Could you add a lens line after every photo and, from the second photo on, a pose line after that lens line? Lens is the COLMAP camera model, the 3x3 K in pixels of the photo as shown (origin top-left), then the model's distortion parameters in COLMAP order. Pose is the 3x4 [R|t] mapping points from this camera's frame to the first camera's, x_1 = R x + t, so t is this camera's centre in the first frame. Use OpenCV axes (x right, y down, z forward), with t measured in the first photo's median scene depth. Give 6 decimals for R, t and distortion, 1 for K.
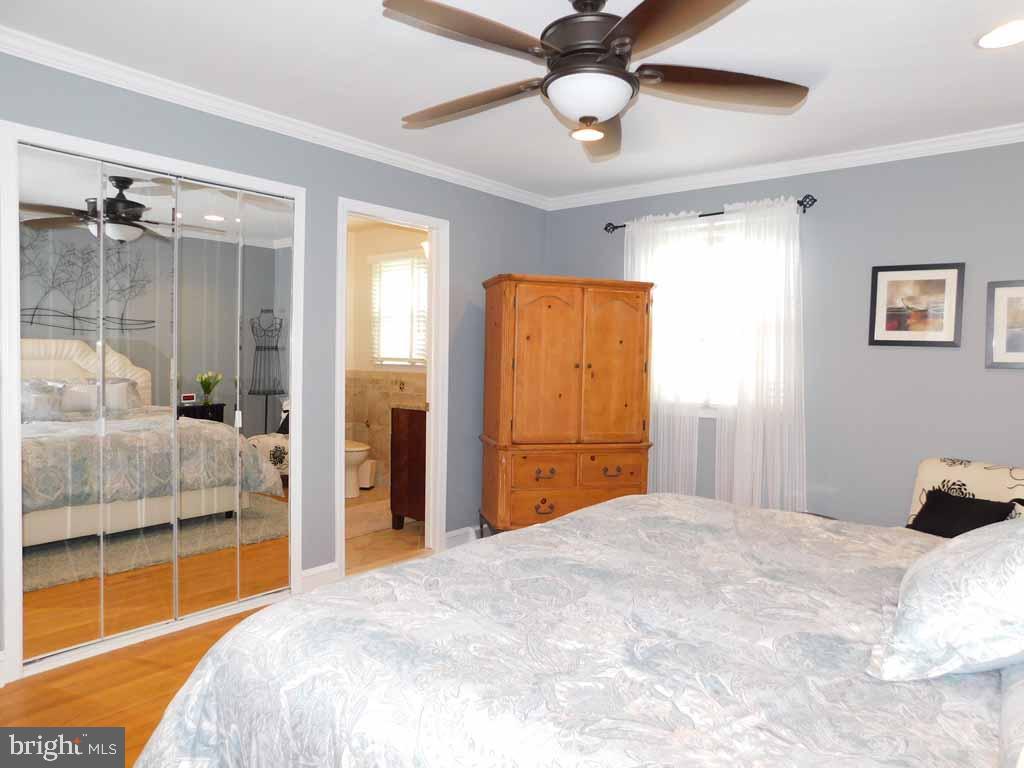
lens RADIAL K [[679.0, 0, 509.8], [0, 679.0, 380.4], [0, 0, 1]] dist [-0.062980, 0.049919]
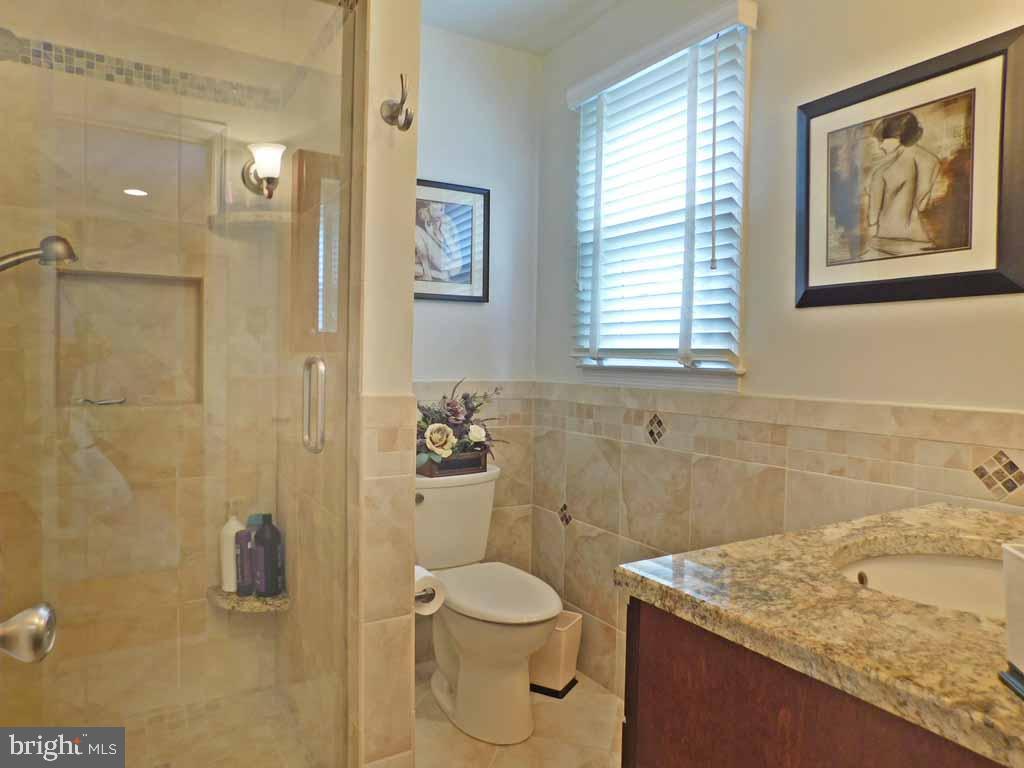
lens RADIAL K [[679.0, 0, 511.4], [0, 679.0, 382.7], [0, 0, 1]] dist [-0.062980, 0.049919]
pose [[0.945445, 0.008468, -0.325672, -0.118694], [-0.008508, 0.999963, 0.001303, -0.015710], [0.325671, 0.001539, 0.945482, 0.659109]]
